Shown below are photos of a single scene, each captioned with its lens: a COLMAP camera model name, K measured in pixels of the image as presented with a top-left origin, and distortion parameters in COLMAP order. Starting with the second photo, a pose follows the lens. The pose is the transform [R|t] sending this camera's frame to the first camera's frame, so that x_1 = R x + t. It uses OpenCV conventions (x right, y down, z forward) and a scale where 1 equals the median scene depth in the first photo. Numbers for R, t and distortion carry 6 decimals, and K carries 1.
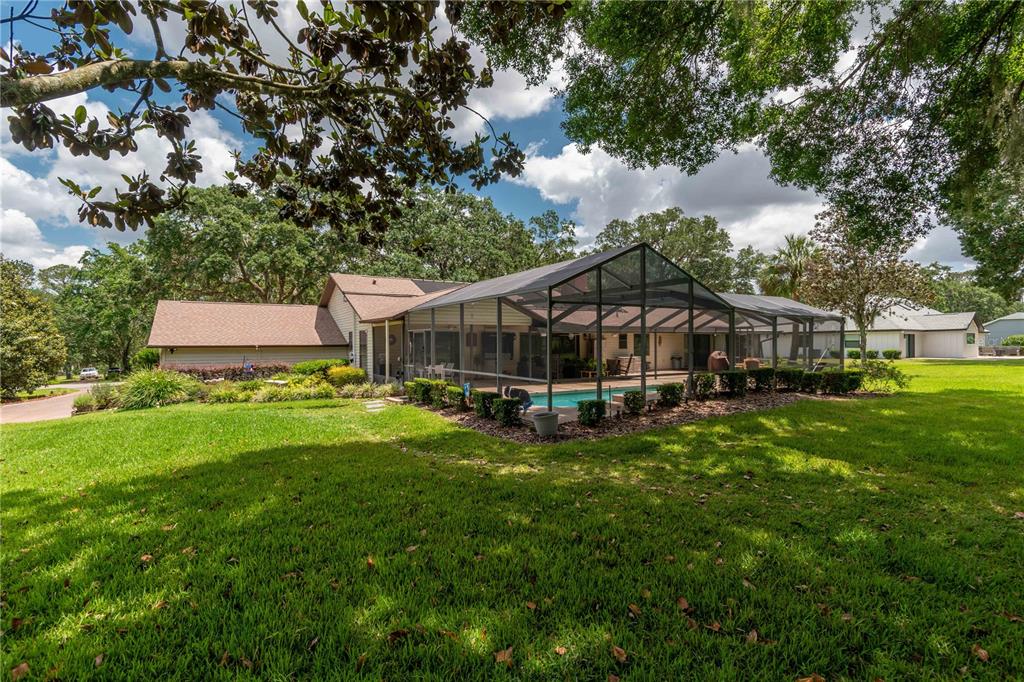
lens RADIAL K [[463.1, 0, 511.8], [0, 463.1, 338.1], [0, 0, 1]] dist [0.000232, -0.000536]
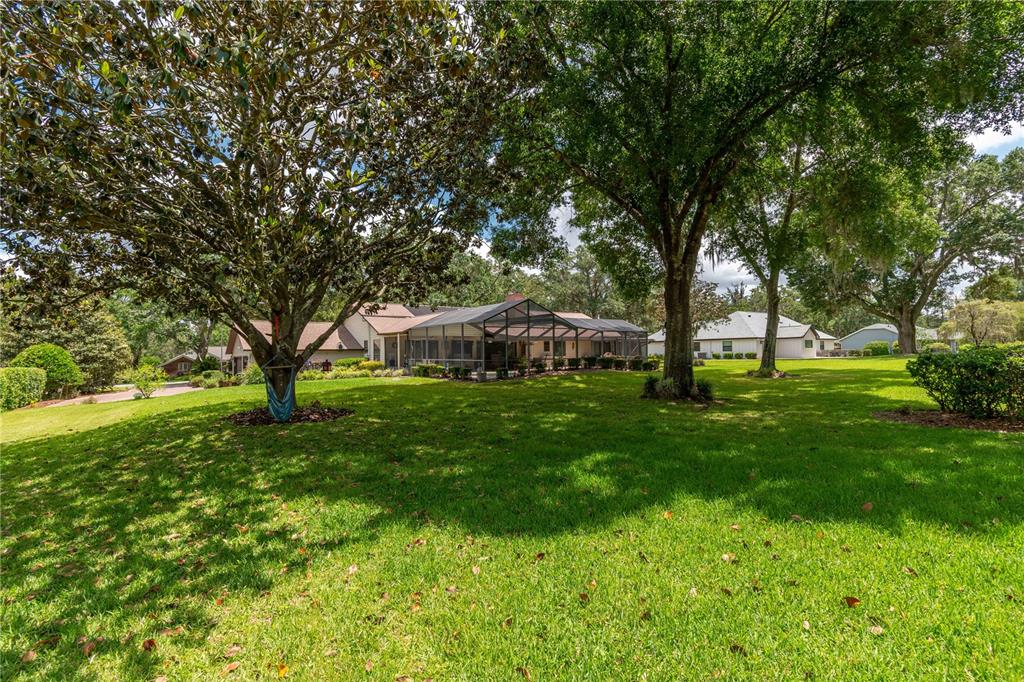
lens RADIAL K [[463.1, 0, 513.6], [0, 463.1, 340.3], [0, 0, 1]] dist [0.000232, -0.000536]
pose [[0.996811, -0.004769, 0.079653, 0.021924], [0.006037, 0.999859, -0.015686, 0.014379], [-0.079567, 0.016116, 0.996699, -0.657522]]
